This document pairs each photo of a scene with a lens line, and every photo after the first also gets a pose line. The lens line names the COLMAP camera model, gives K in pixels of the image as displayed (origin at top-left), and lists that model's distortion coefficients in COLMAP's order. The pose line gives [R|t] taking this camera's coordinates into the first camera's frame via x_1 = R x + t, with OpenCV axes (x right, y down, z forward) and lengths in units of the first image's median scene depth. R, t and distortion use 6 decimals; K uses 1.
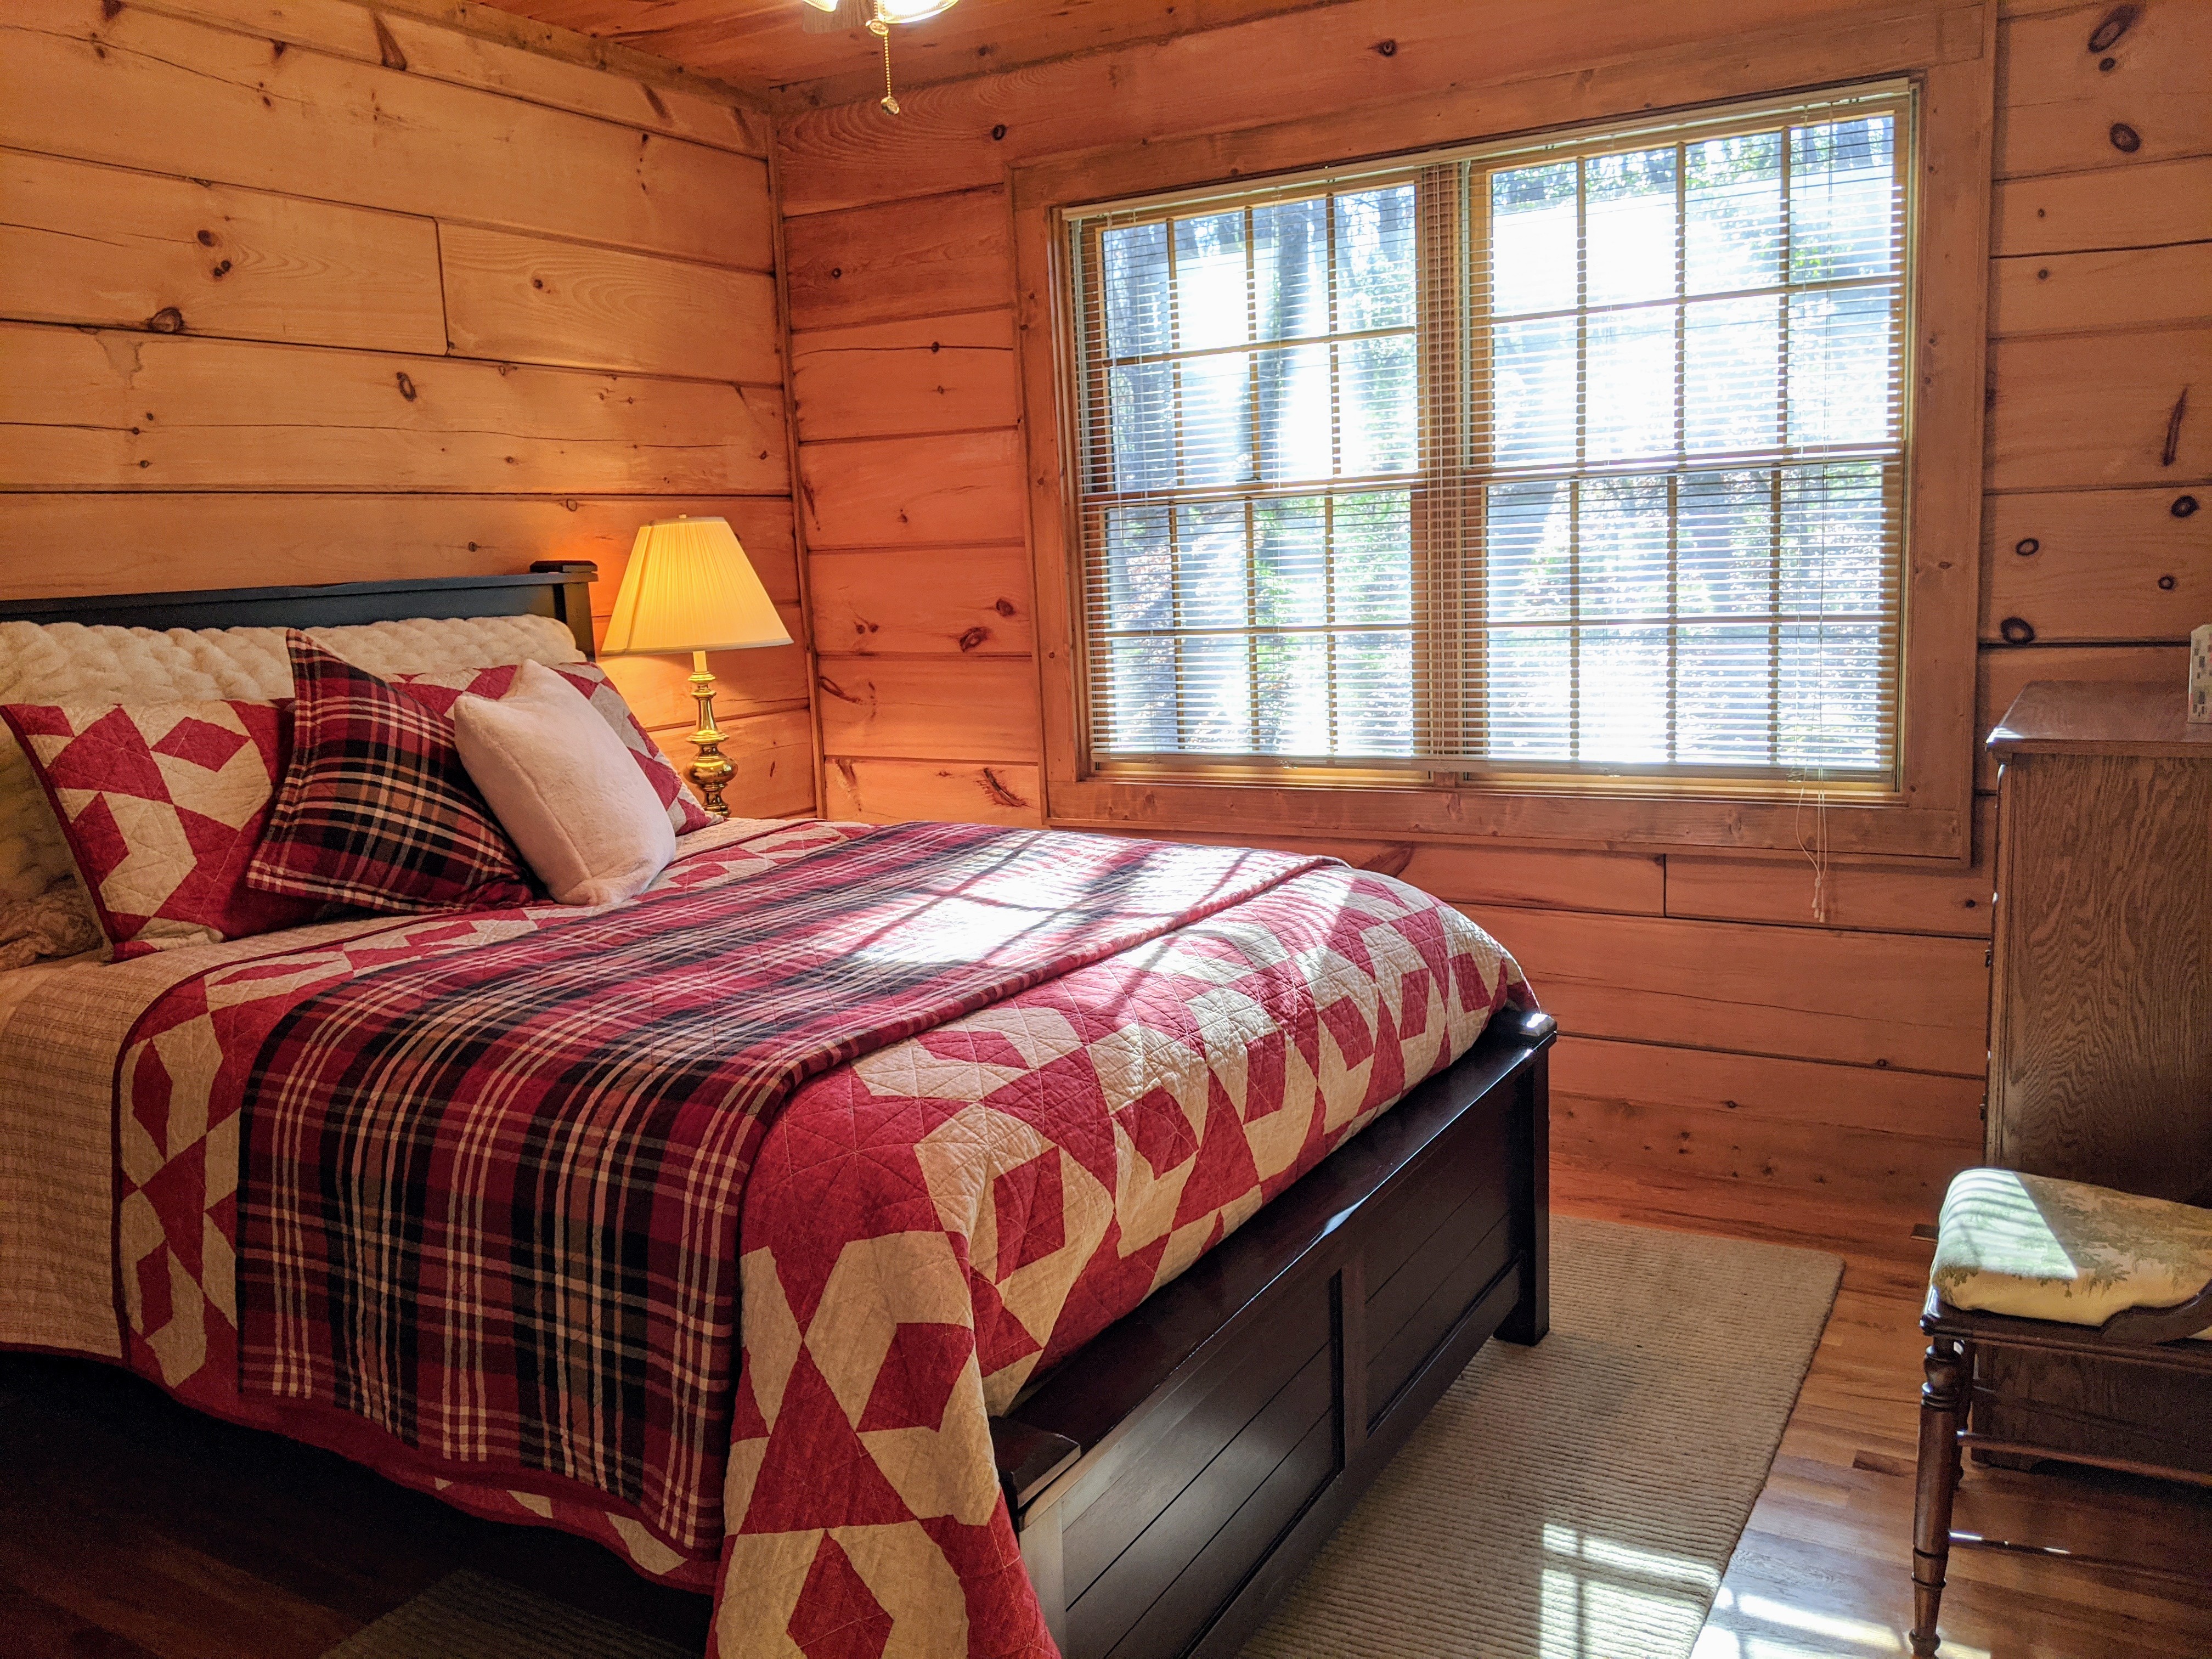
lens RADIAL K [[1733.7, 0, 1106.0], [0, 1733.7, 829.5], [0, 0, 1]] dist [0.071140, -0.159856]
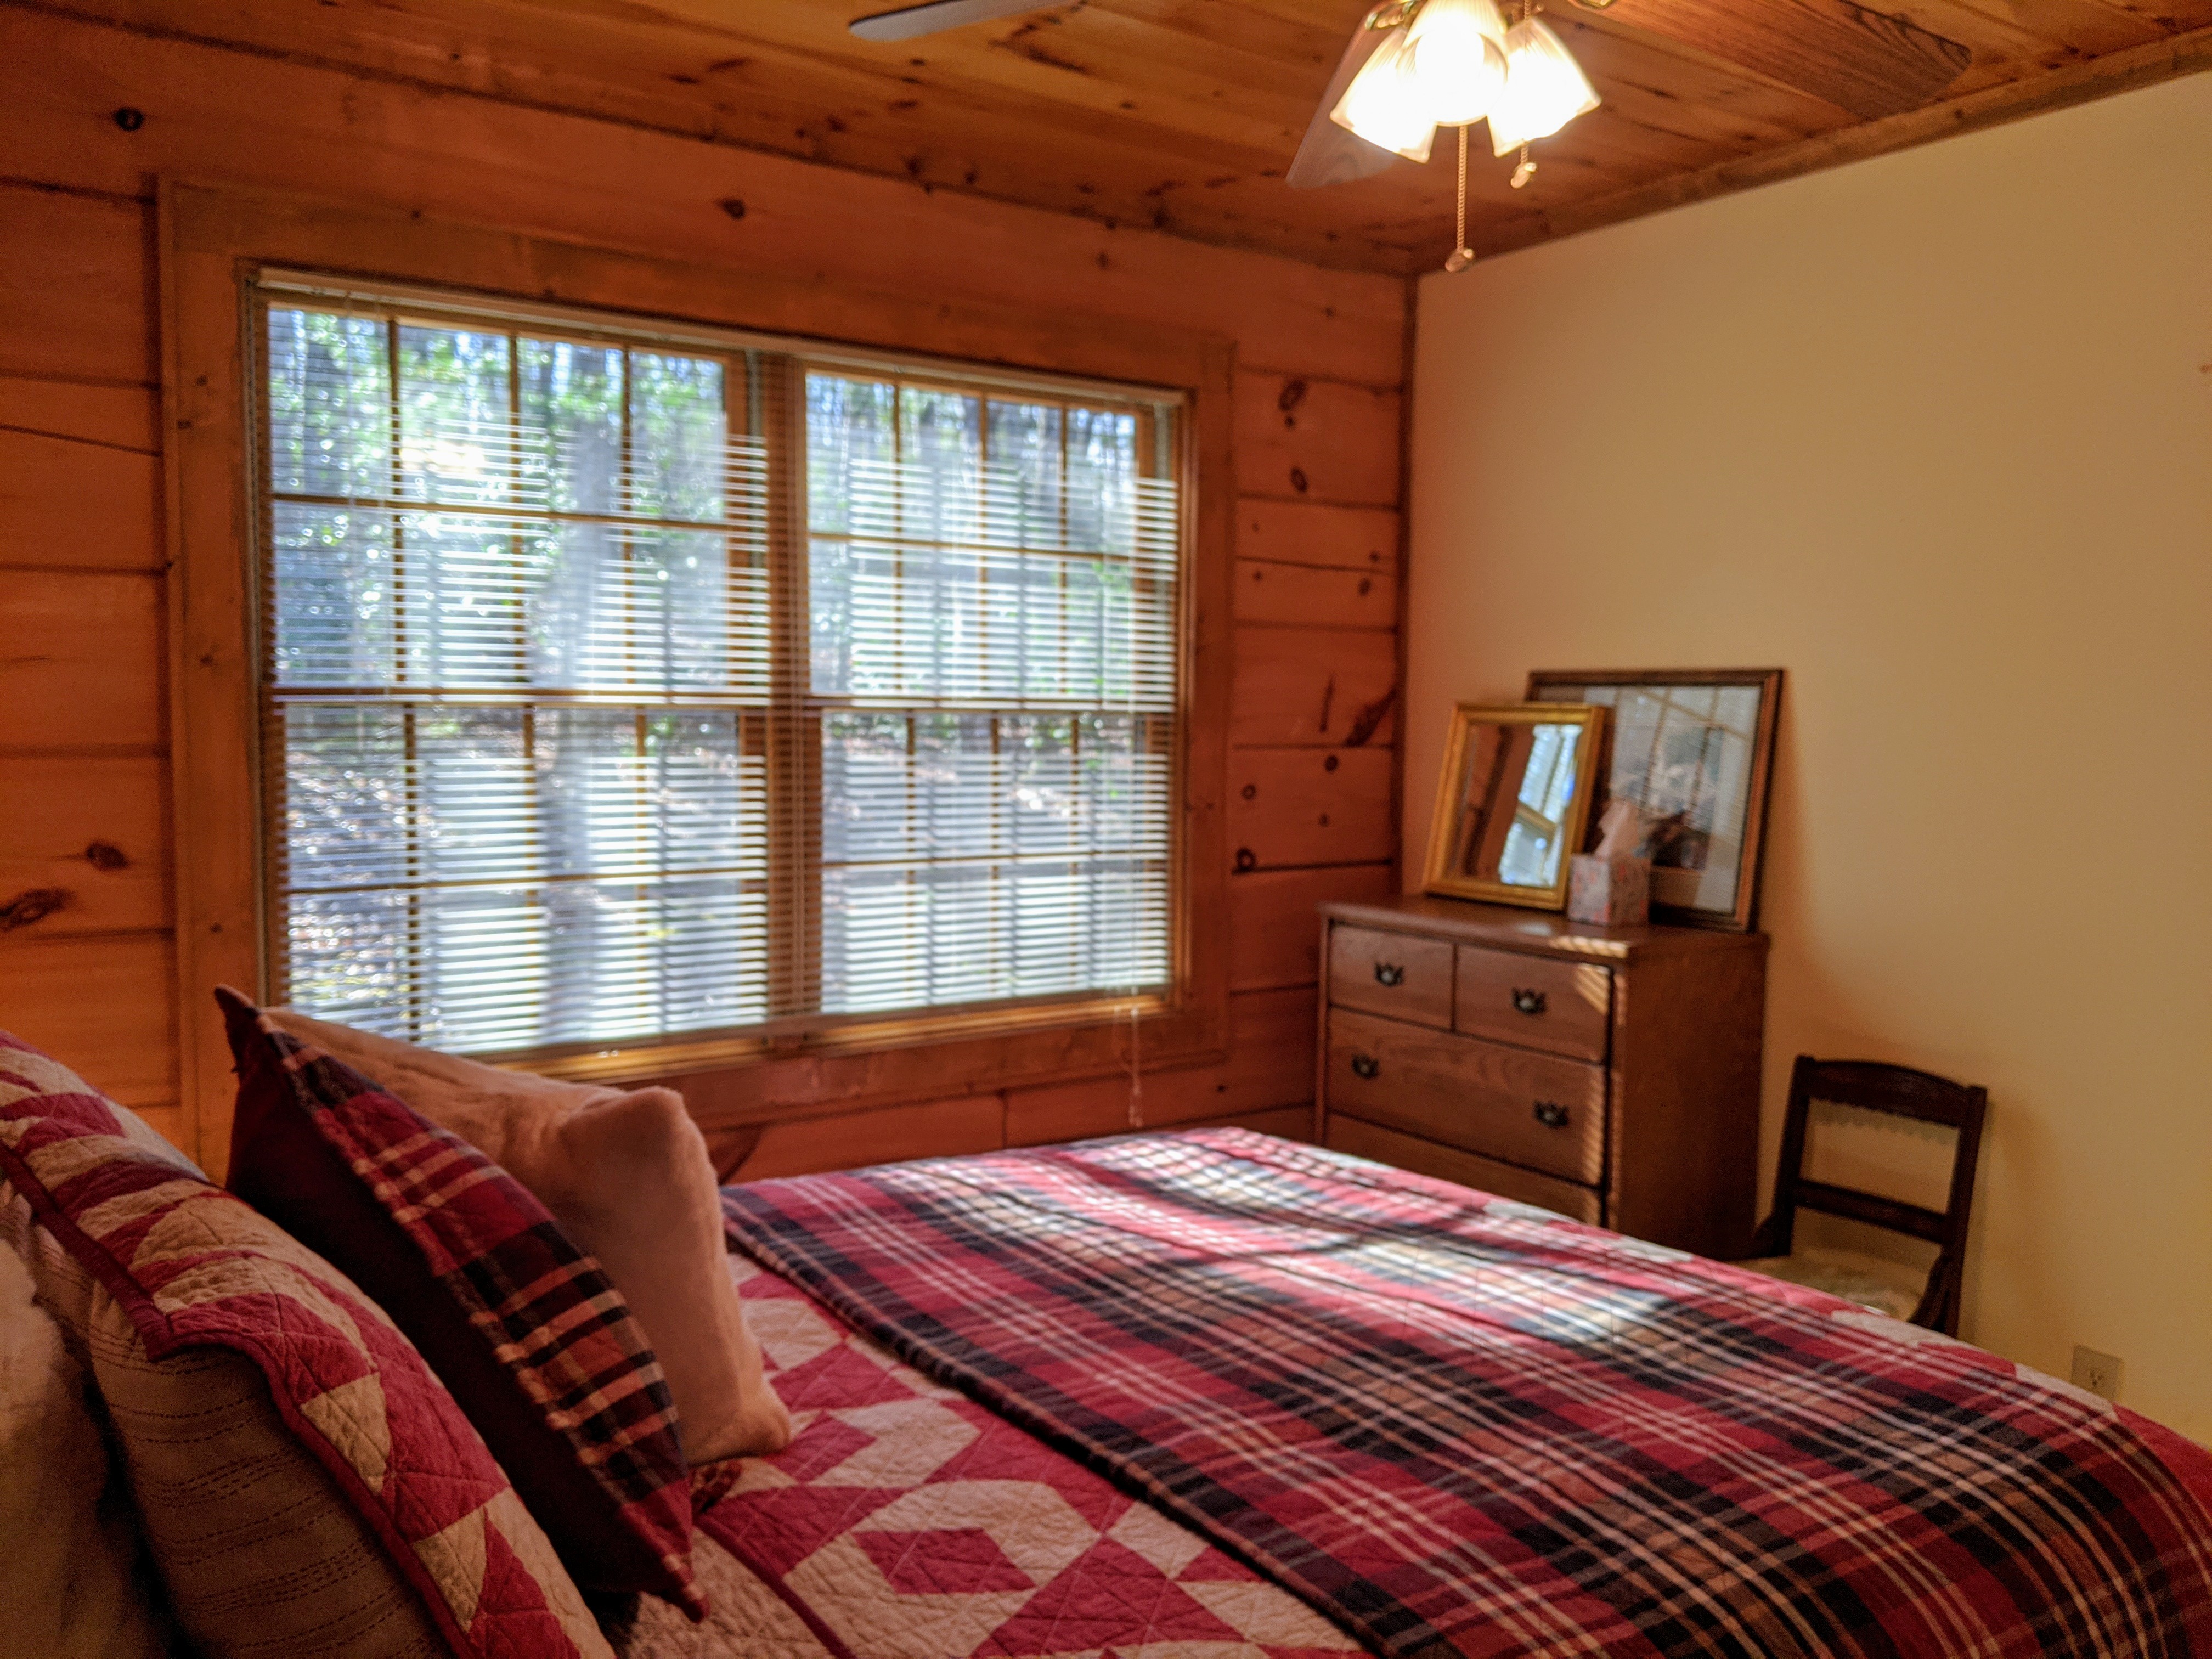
lens RADIAL K [[1768.1, 0, 1101.0], [0, 1768.1, 817.8], [0, 0, 1]] dist [0.127334, -0.254813]
pose [[0.419229, -0.006120, 0.907860, -0.580006], [0.115644, 0.992192, -0.046713, -0.085544], [-0.900485, 0.124572, 0.416663, 0.505941]]
